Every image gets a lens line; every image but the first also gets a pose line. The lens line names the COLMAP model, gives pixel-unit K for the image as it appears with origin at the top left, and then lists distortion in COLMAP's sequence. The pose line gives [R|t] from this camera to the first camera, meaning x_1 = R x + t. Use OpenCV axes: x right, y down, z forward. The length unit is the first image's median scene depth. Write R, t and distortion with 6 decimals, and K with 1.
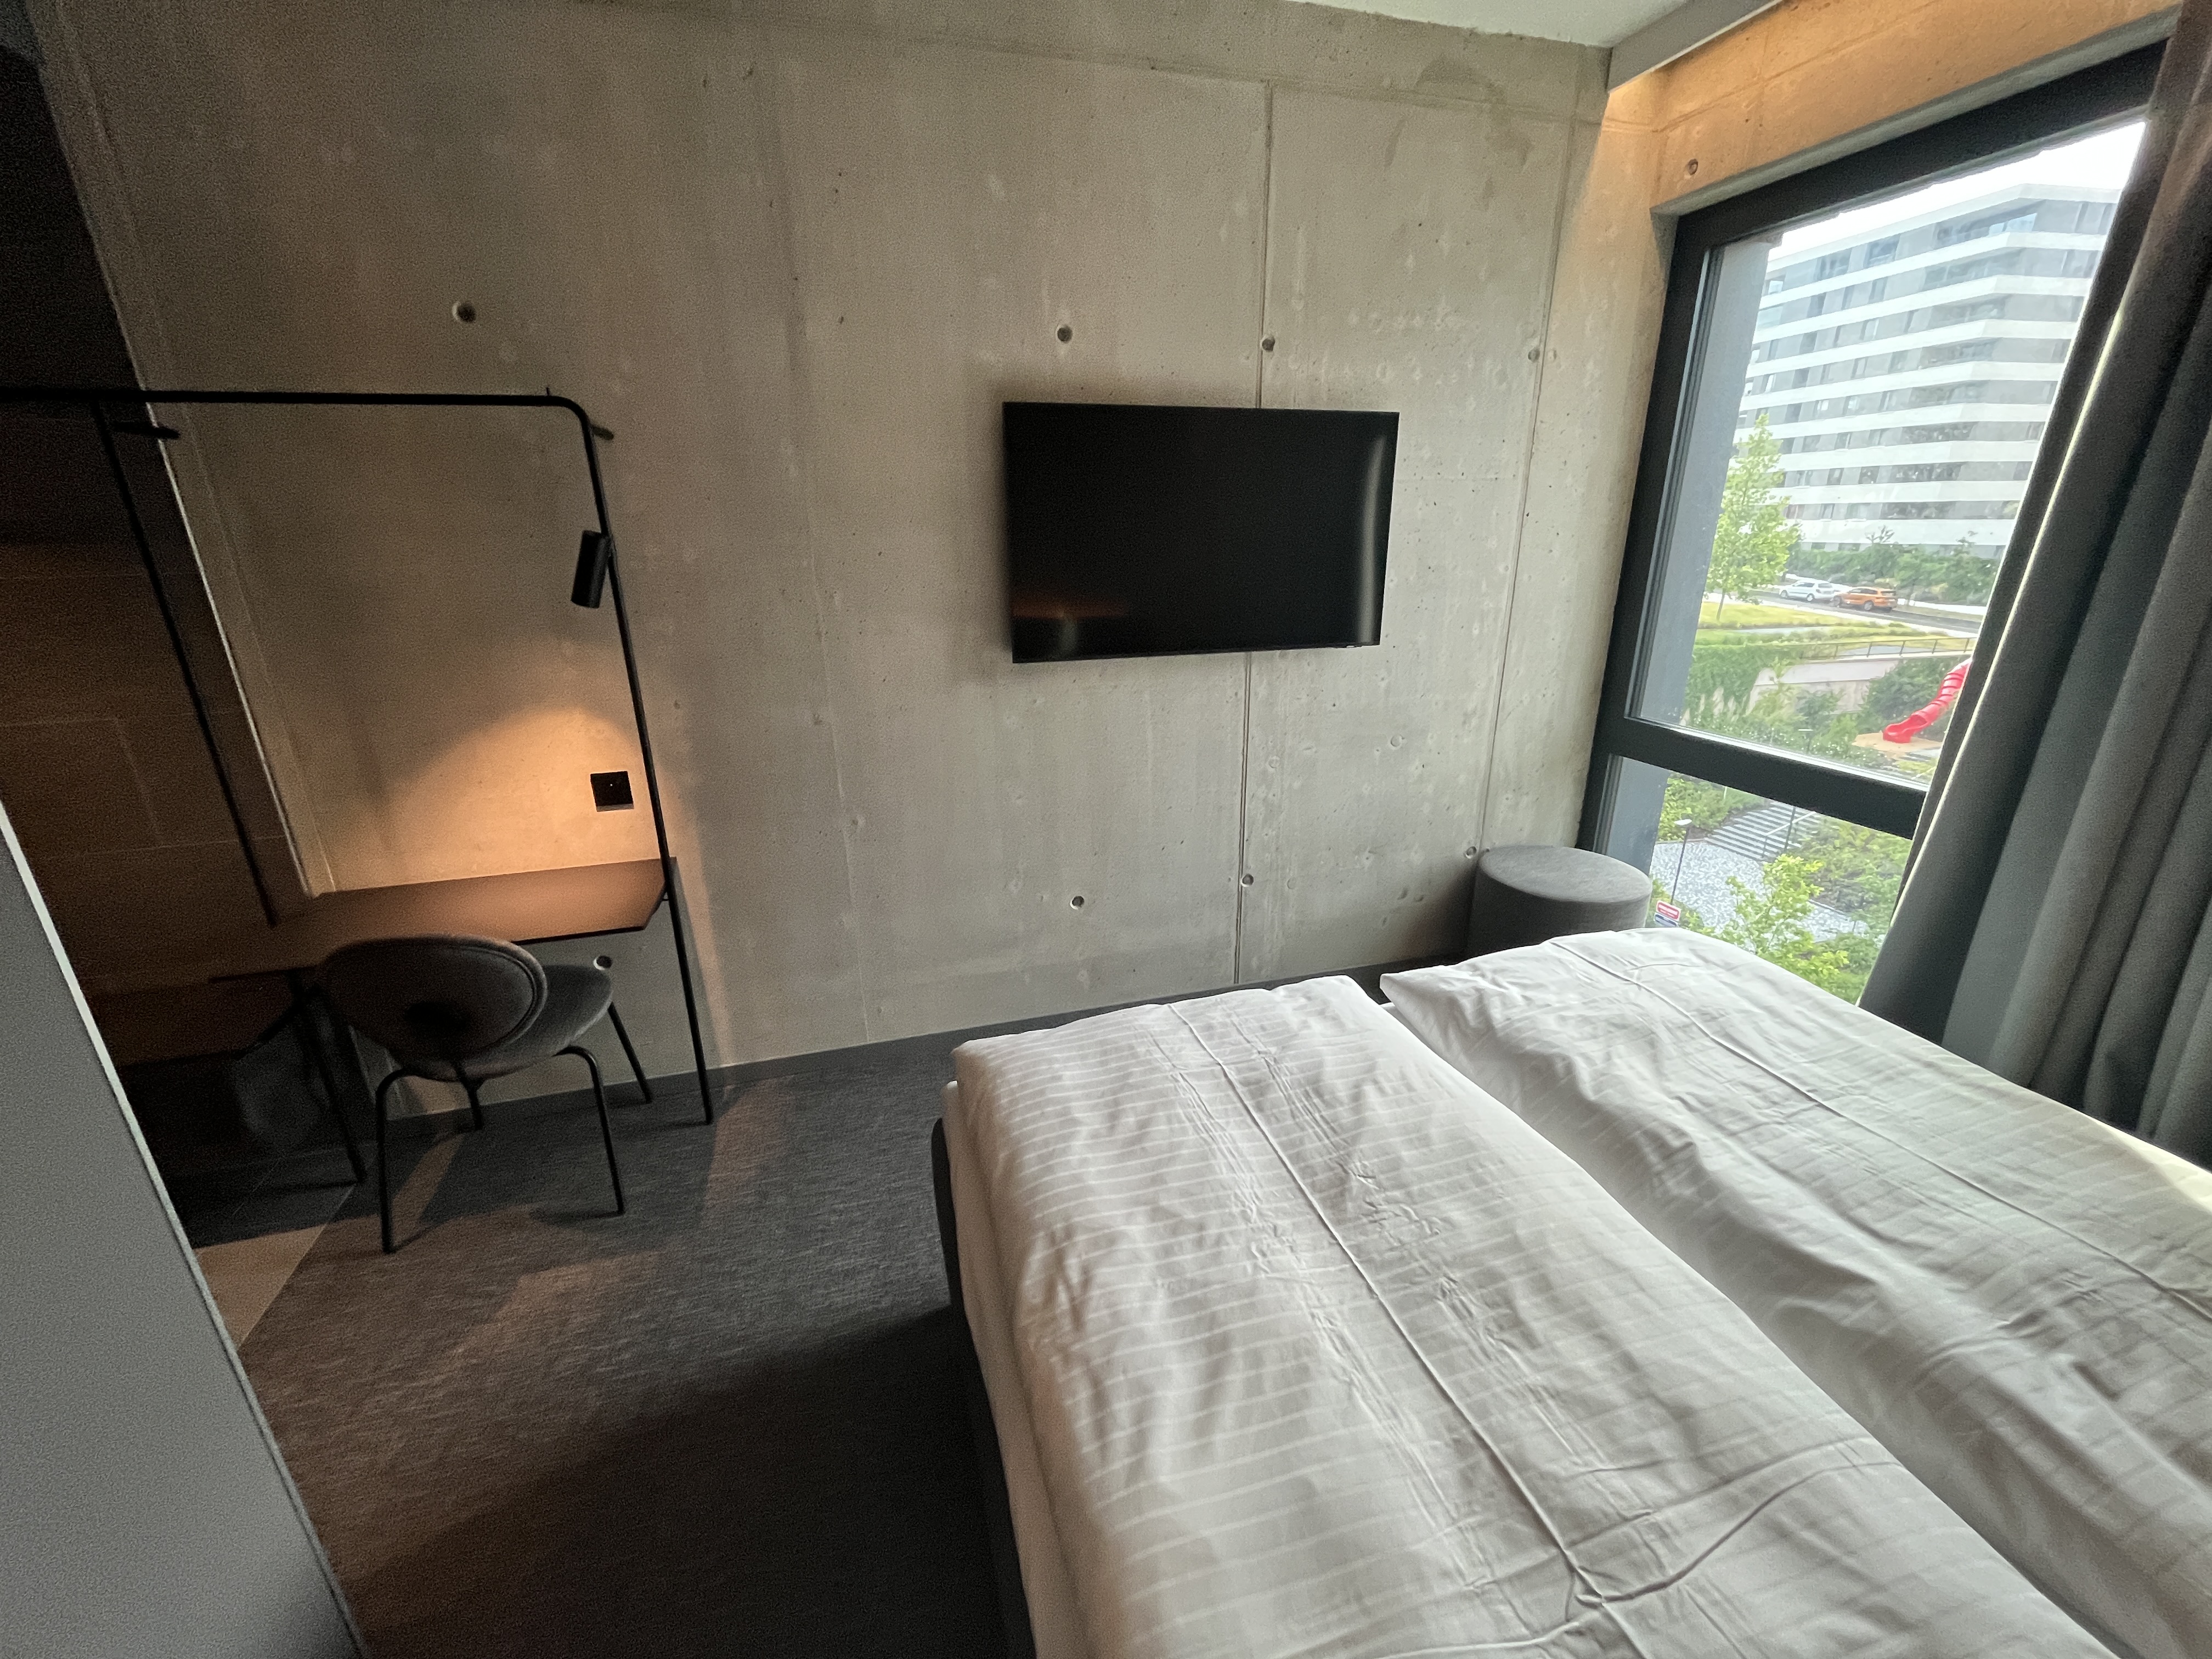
lens RADIAL K [[903.6, 0, 1106.0], [0, 903.6, 829.5], [0, 0, 1]] dist [-0.000179, -0.000044]
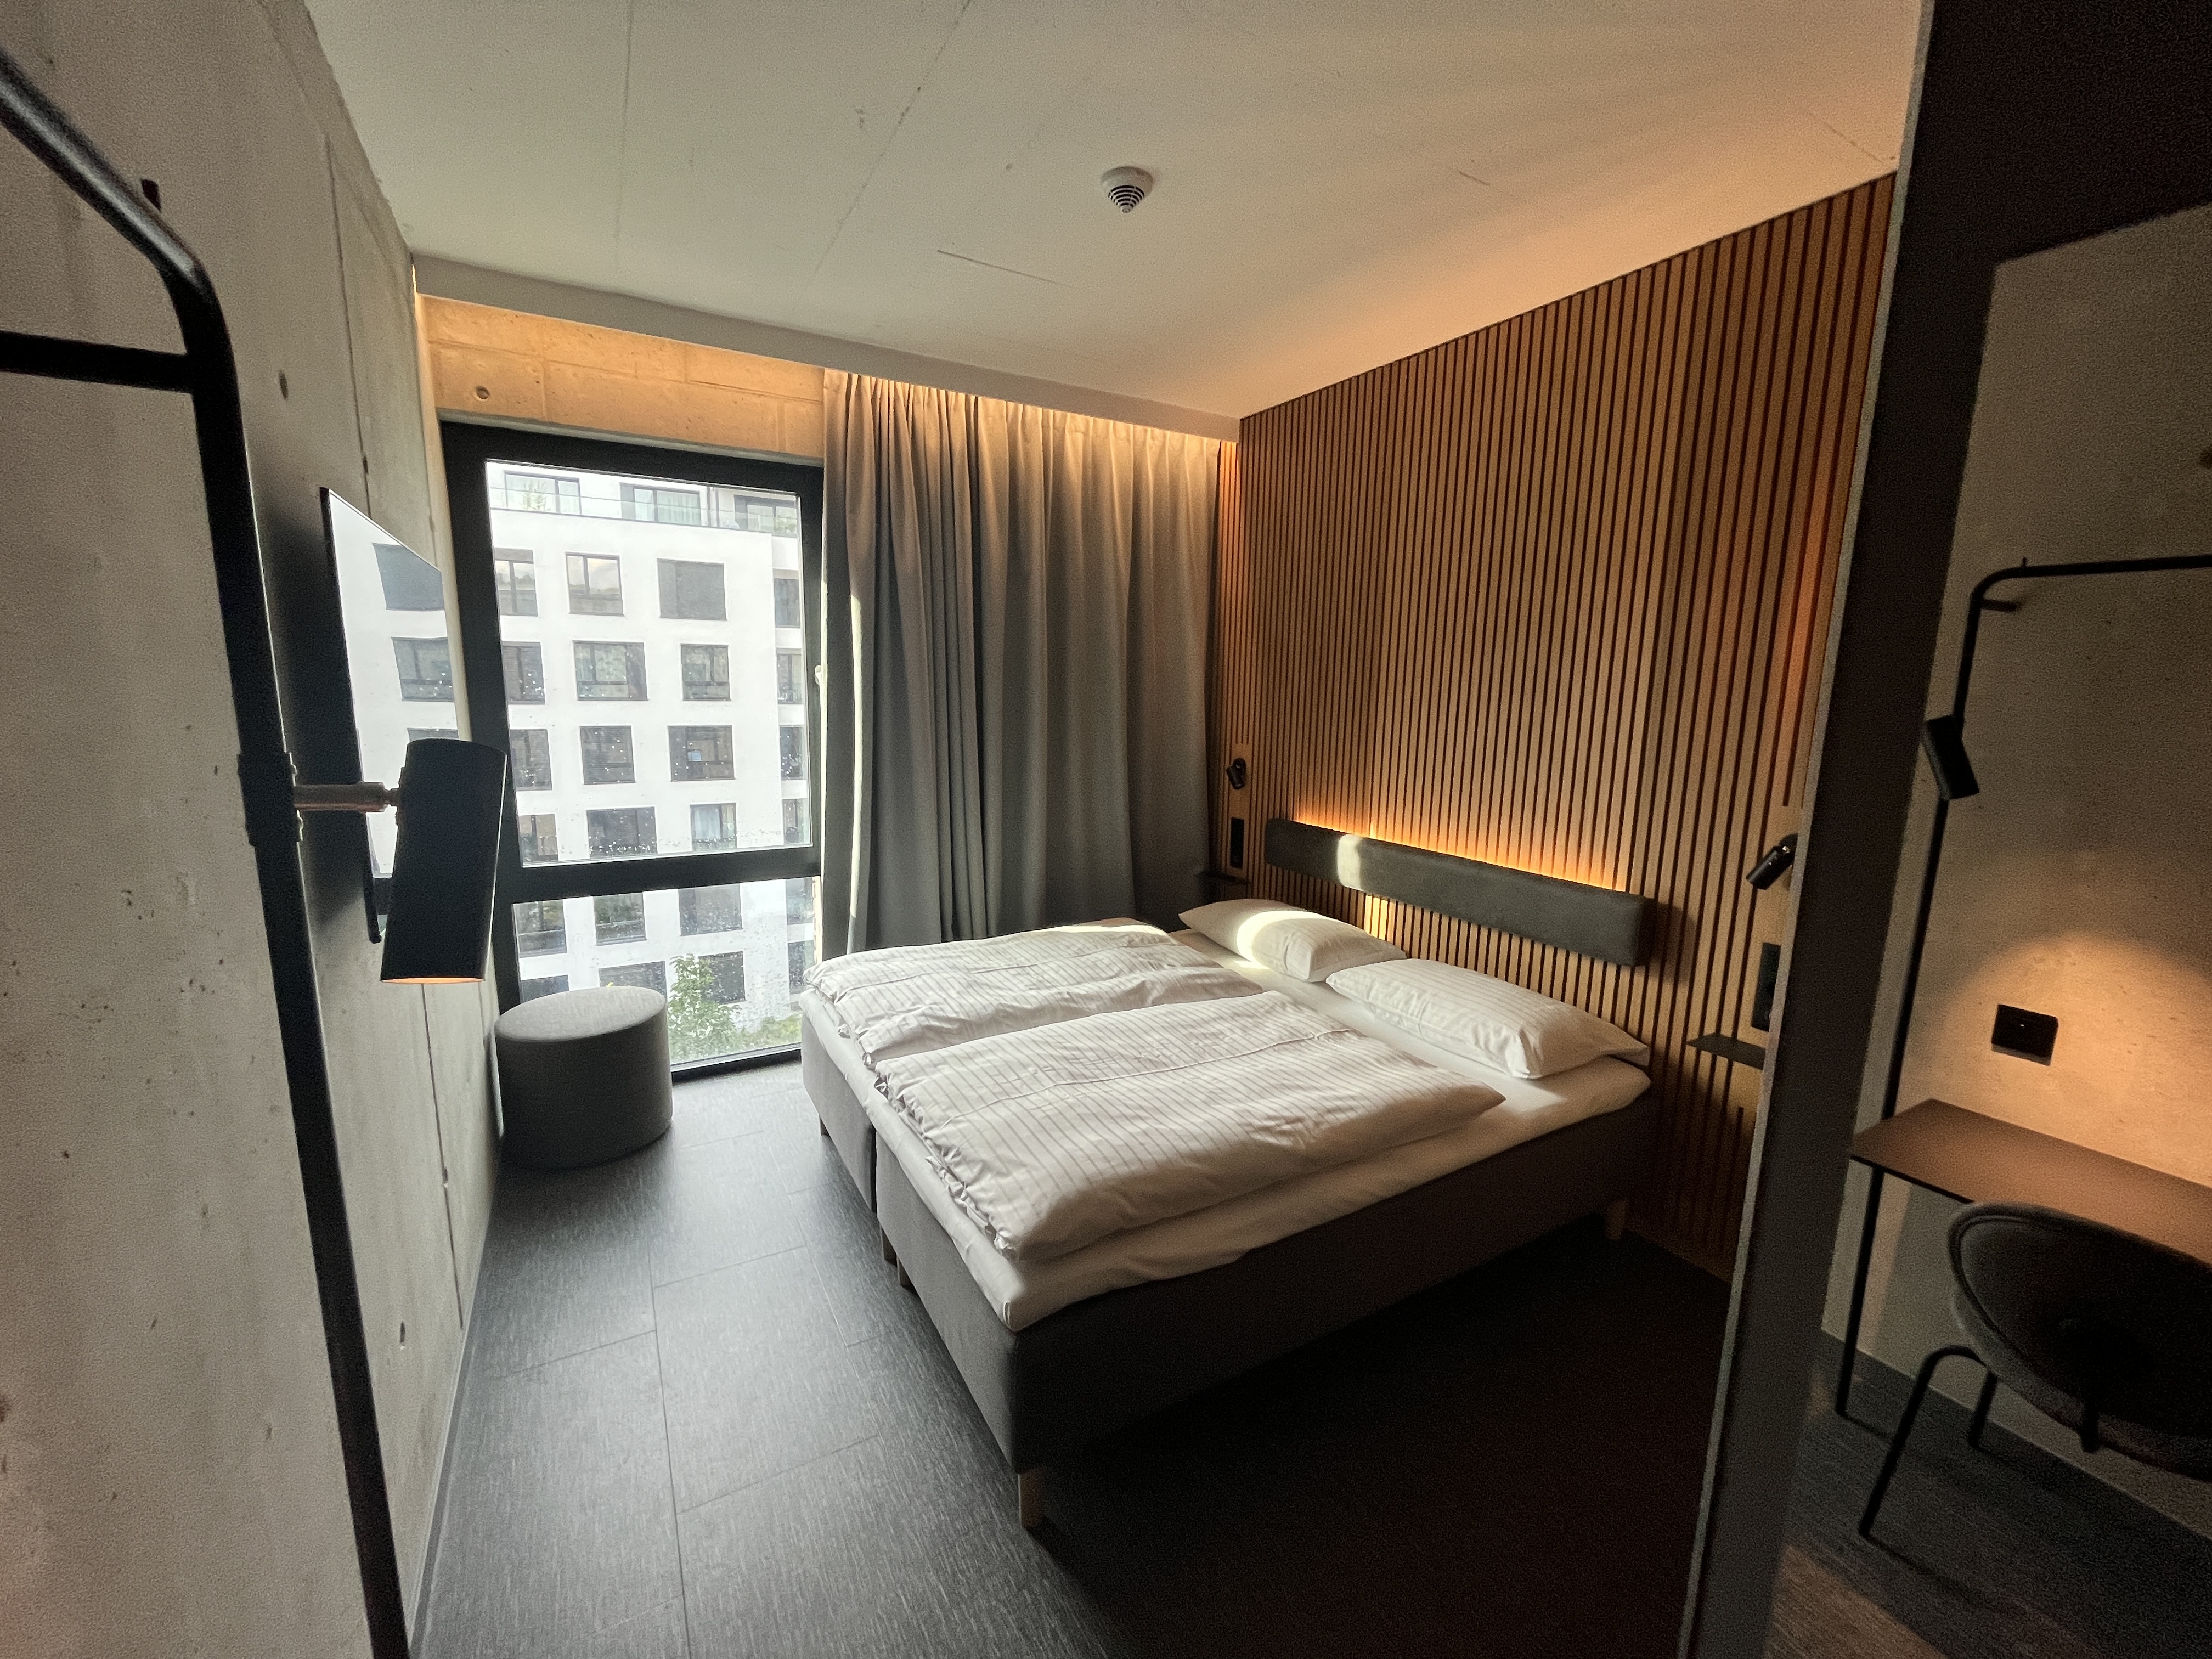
lens RADIAL K [[903.6, 0, 1106.0], [0, 903.6, 829.5], [0, 0, 1]] dist [-0.000179, -0.000044]
pose [[-0.229726, -0.154074, 0.960982, -1.298709], [0.303259, 0.926901, 0.221105, -0.424583], [-0.924803, 0.342221, -0.166209, 1.175670]]
